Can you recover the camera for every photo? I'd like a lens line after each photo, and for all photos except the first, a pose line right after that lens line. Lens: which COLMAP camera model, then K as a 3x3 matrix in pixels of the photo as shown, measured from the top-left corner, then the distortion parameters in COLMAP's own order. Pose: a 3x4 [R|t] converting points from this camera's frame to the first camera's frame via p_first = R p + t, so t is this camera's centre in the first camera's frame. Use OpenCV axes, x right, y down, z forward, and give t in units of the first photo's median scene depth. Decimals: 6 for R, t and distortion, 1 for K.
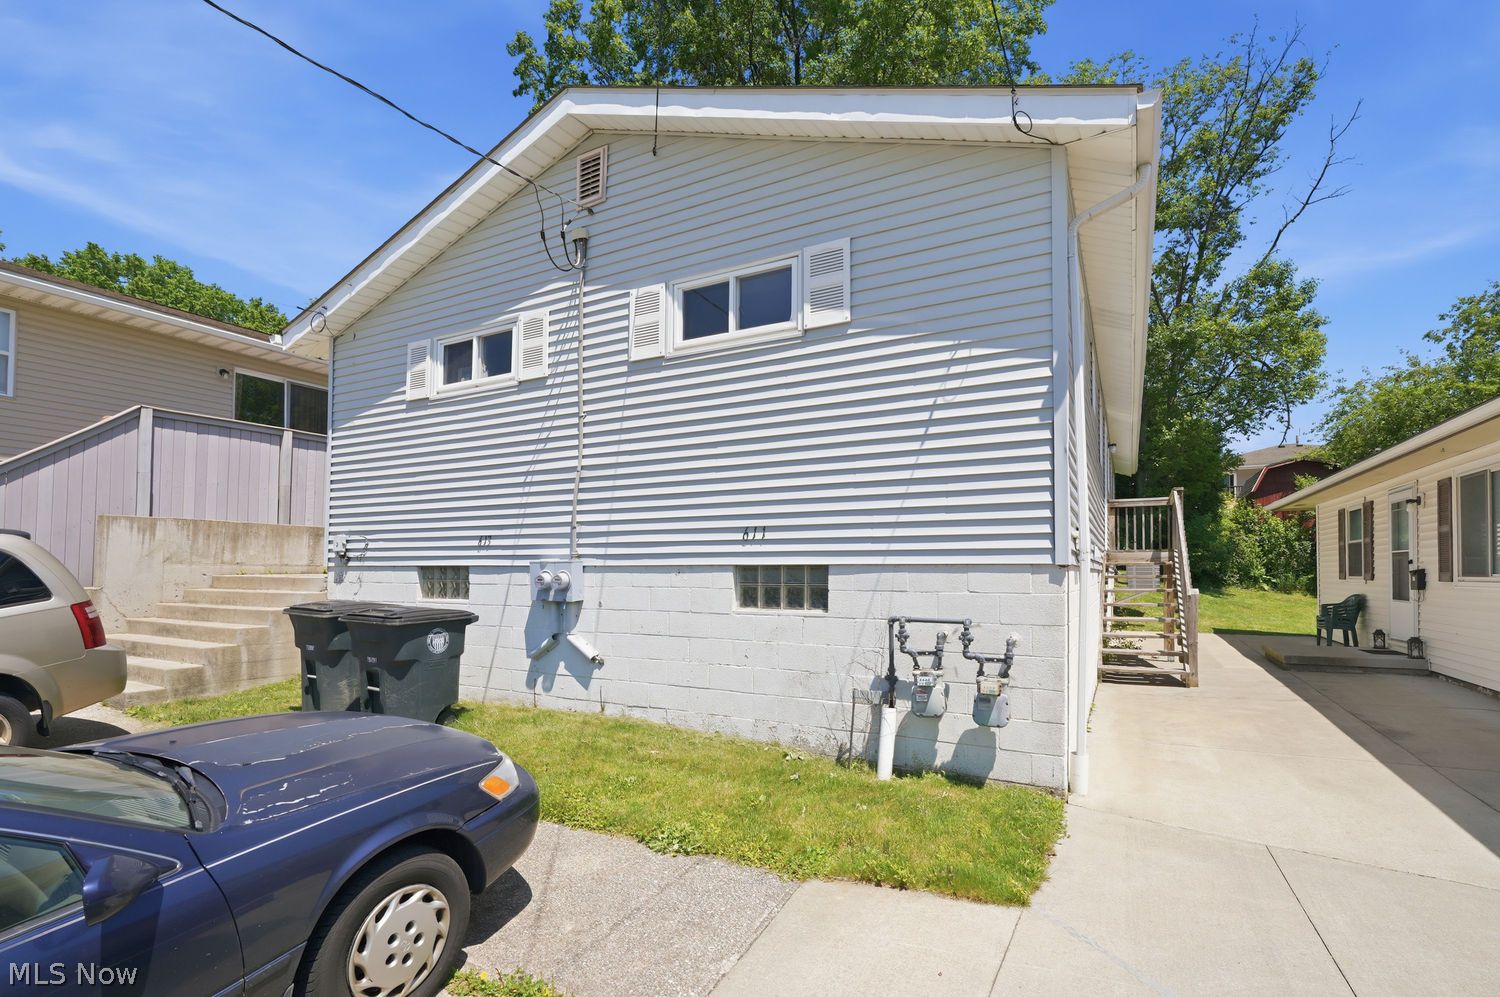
lens RADIAL K [[678.4, 0, 805.7], [0, 678.4, 544.4], [0, 0, 1]] dist [-0.001680, -0.000330]
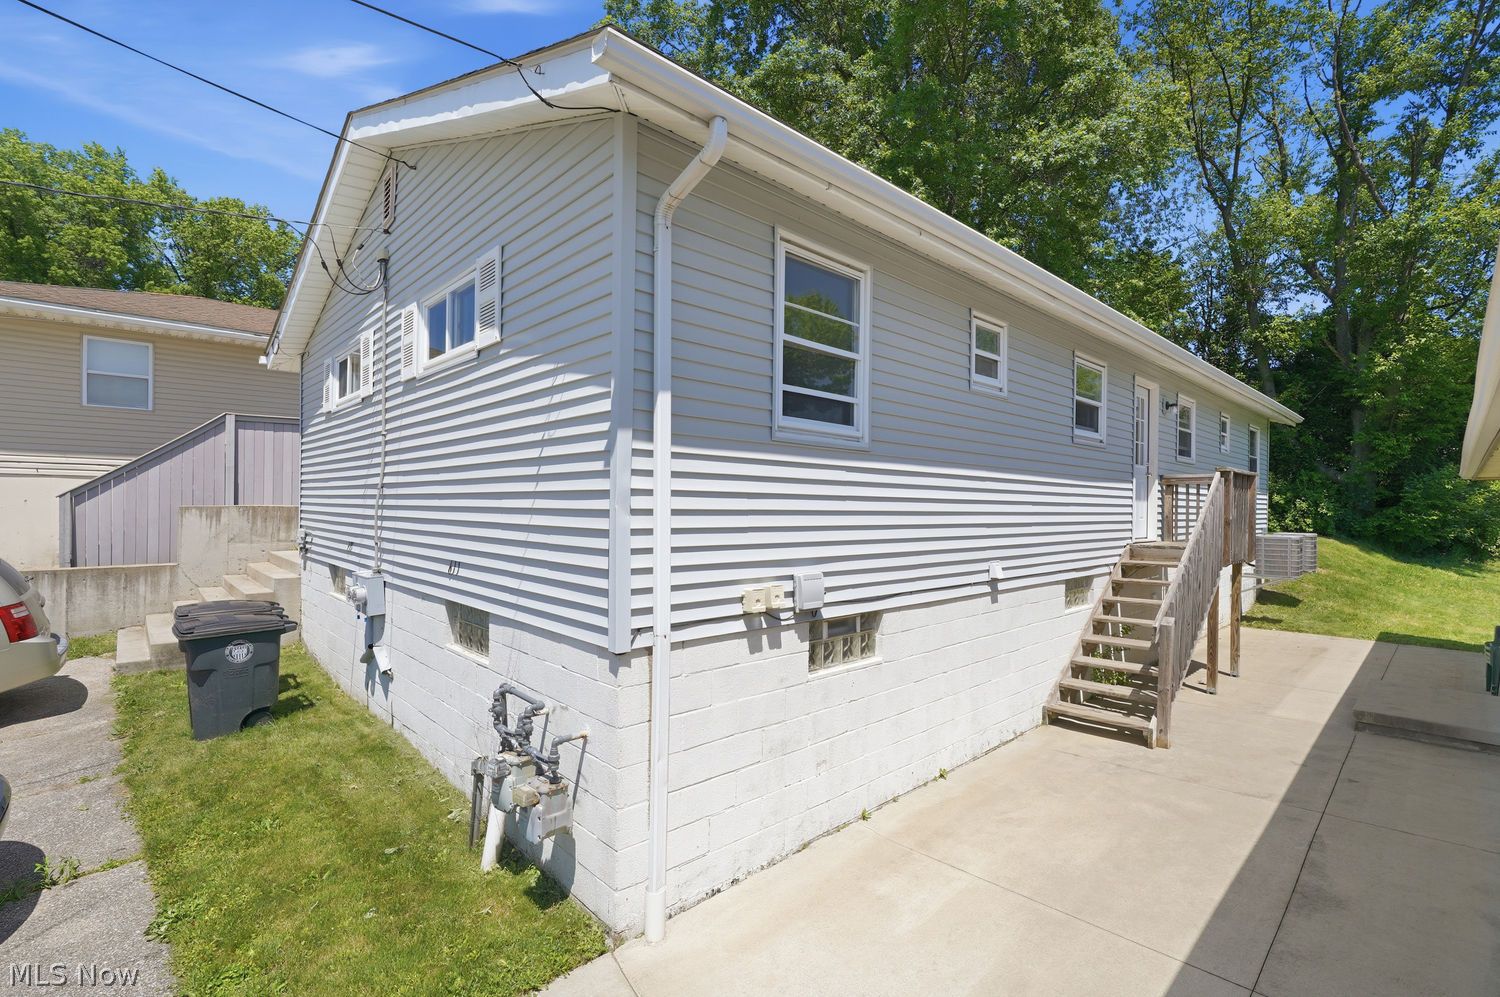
lens RADIAL K [[678.4, 0, 752.7], [0, 678.4, 503.9], [0, 0, 1]] dist [-0.001680, -0.000330]
pose [[0.948233, 0.007596, -0.317484, 0.521625], [-0.000507, 0.999749, 0.022405, -0.106969], [0.317575, -0.021084, 0.947999, 0.204698]]
